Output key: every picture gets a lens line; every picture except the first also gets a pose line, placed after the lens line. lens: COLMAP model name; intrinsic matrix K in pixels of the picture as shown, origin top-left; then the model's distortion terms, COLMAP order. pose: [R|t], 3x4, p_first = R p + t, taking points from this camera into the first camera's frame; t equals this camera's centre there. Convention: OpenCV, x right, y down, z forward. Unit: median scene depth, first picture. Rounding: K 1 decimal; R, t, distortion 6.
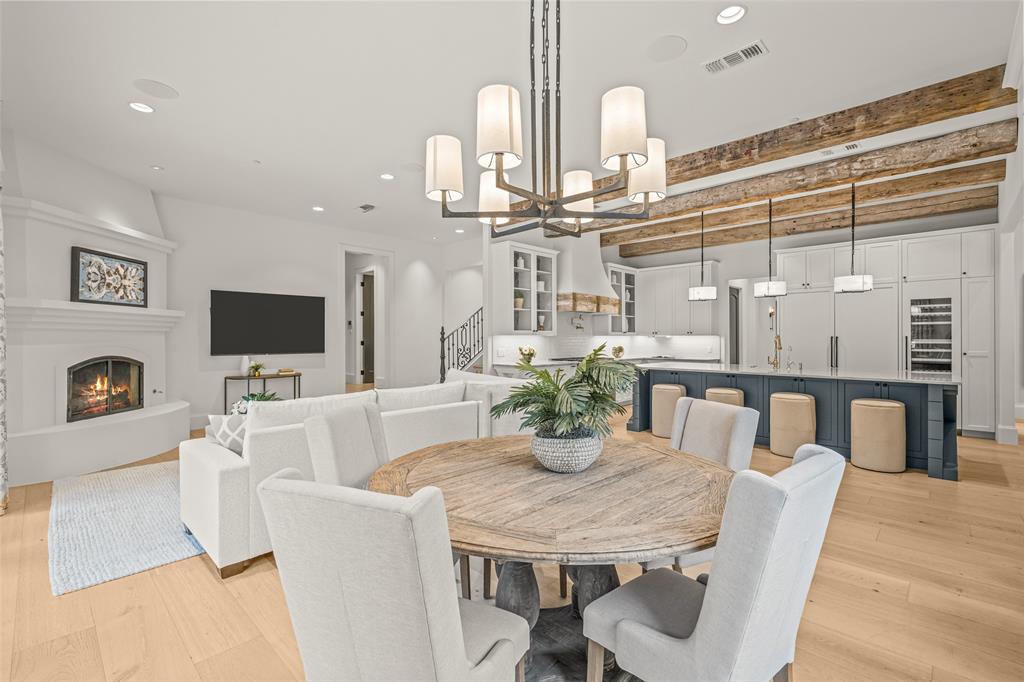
lens RADIAL K [[467.8, 0, 507.1], [0, 467.8, 337.6], [0, 0, 1]] dist [-0.002371, 0.000721]
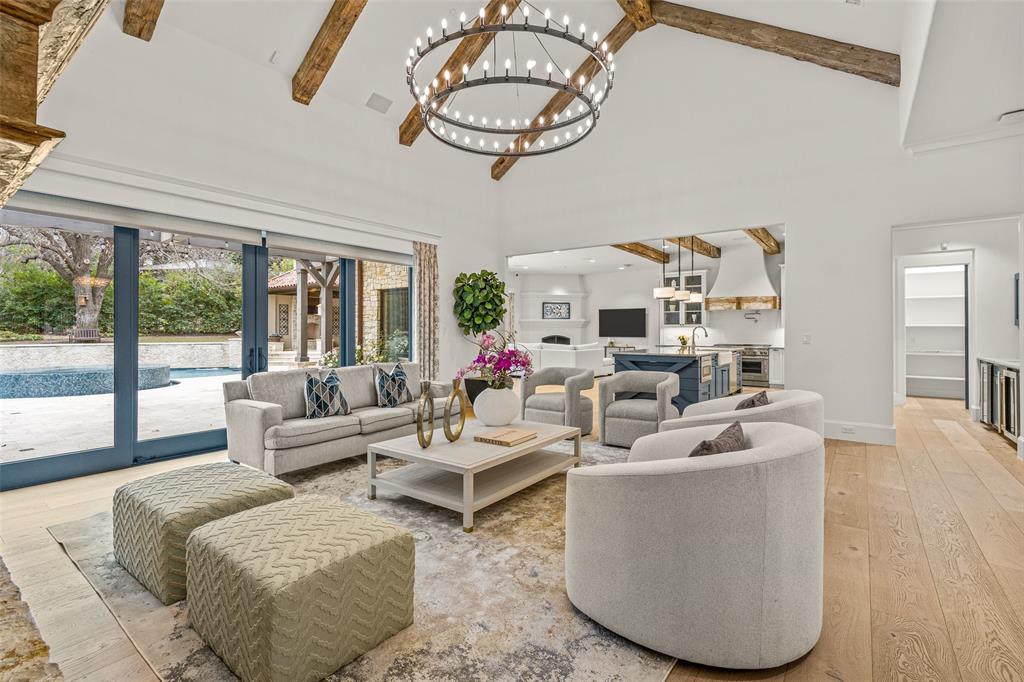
lens RADIAL K [[467.8, 0, 504.4], [0, 467.8, 330.3], [0, 0, 1]] dist [-0.002371, 0.000721]
pose [[0.115614, -0.000501, -0.993294, 1.680759], [-0.001194, 0.999999, -0.000643, 0.006862], [0.993293, 0.001260, 0.115614, 0.233753]]
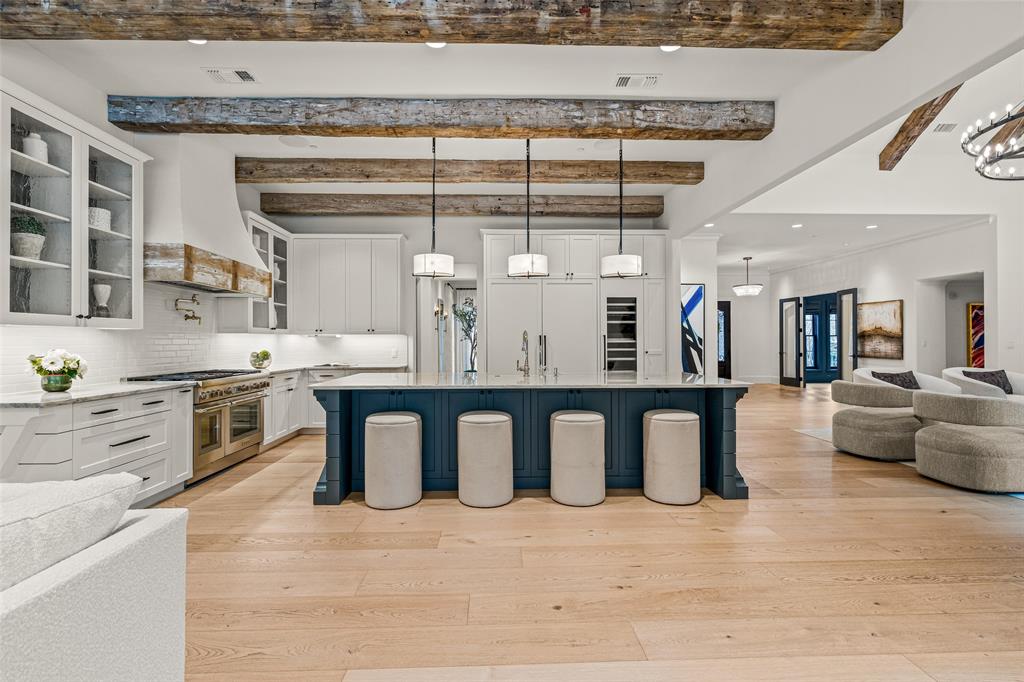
lens RADIAL K [[467.8, 0, 511.0], [0, 467.8, 339.5], [0, 0, 1]] dist [-0.002371, 0.000721]
pose [[0.691988, 0.002506, 0.721904, 0.023416], [0.001921, 0.999984, -0.005313, 0.010258], [-0.721906, 0.005063, 0.691972, 0.446842]]
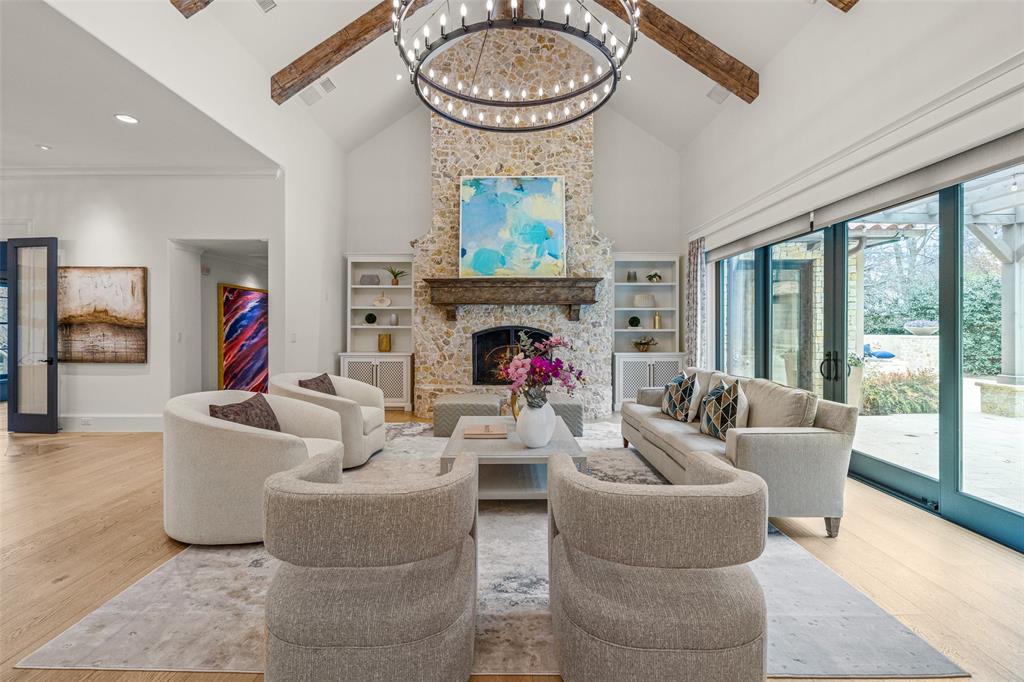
lens RADIAL K [[467.8, 0, 504.3], [0, 467.8, 326.6], [0, 0, 1]] dist [-0.002371, 0.000721]
pose [[-0.682625, 0.004357, 0.730756, 0.738308], [0.004817, 0.999987, -0.001463, 0.001680], [-0.730753, 0.002521, -0.682637, 0.673744]]
